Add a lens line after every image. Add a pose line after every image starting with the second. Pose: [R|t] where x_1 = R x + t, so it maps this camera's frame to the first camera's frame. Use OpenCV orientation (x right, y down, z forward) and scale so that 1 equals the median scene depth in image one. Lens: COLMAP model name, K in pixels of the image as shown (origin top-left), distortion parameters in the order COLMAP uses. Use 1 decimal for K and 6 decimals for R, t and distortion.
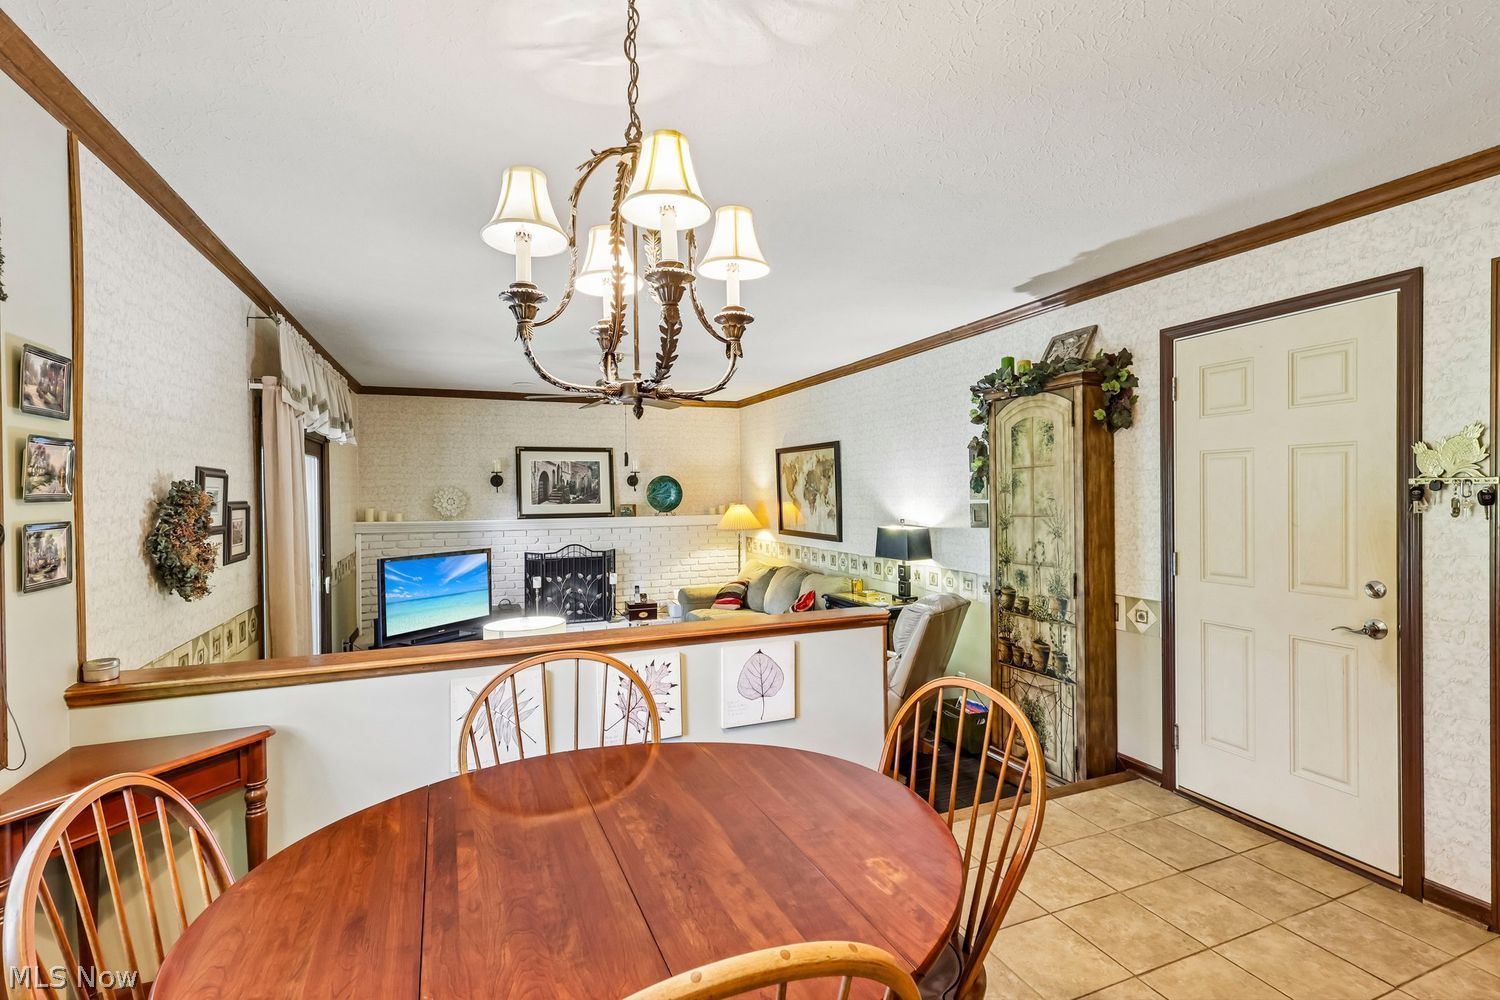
lens RADIAL K [[696.1, 0, 745.0], [0, 696.1, 501.4], [0, 0, 1]] dist [-0.000824, 0.001312]
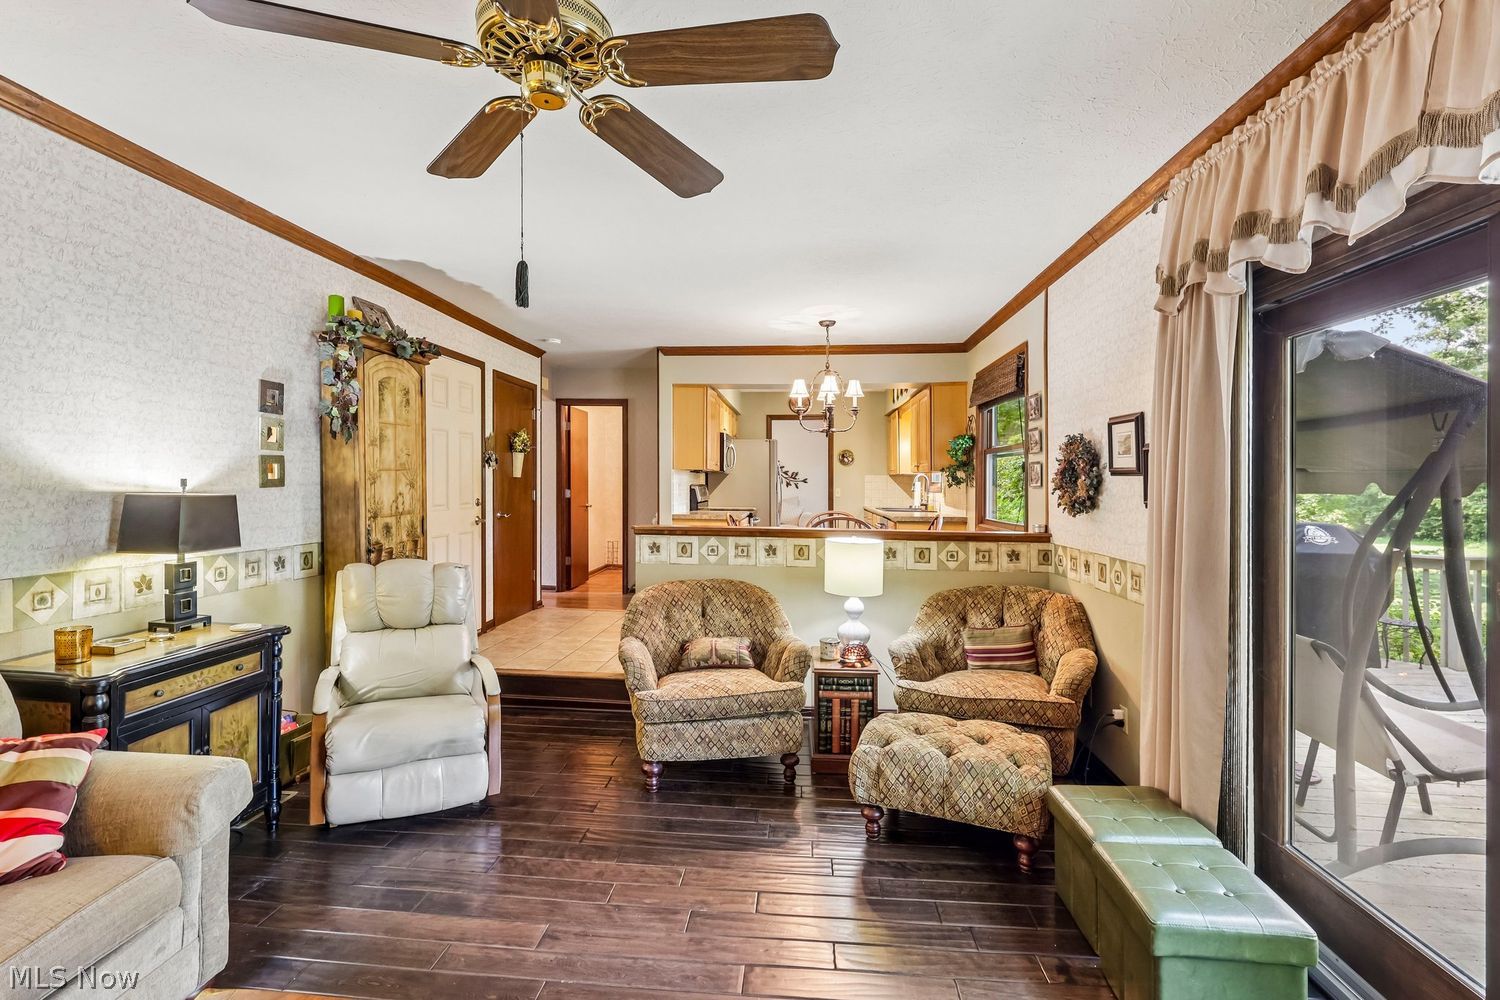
lens RADIAL K [[696.1, 0, 742.3], [0, 696.1, 488.2], [0, 0, 1]] dist [-0.000824, 0.001312]
pose [[-0.890131, -0.001075, 0.455703, -0.305770], [0.006701, 0.999858, 0.015449, 0.020037], [-0.455655, 0.016806, -0.889998, 0.948646]]
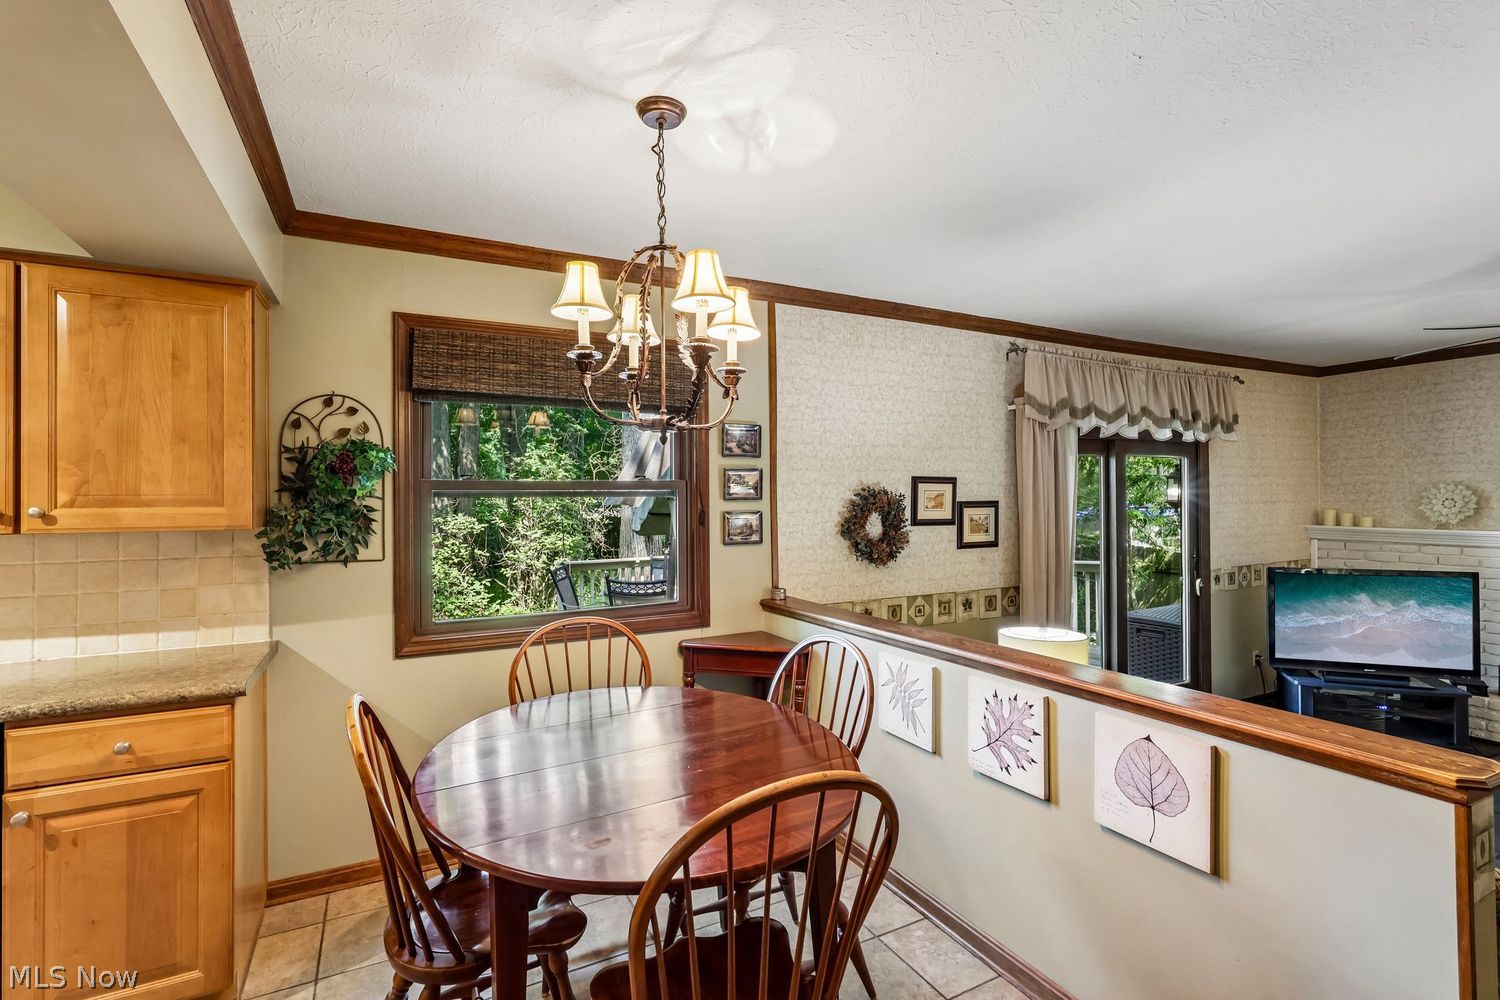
lens RADIAL K [[696.1, 0, 745.7], [0, 696.1, 491.4], [0, 0, 1]] dist [-0.000824, 0.001312]
pose [[0.092557, -0.002690, -0.995704, 0.241173], [-0.007413, 0.999967, -0.003391, -0.004511], [0.995680, 0.007695, 0.092534, 0.209209]]
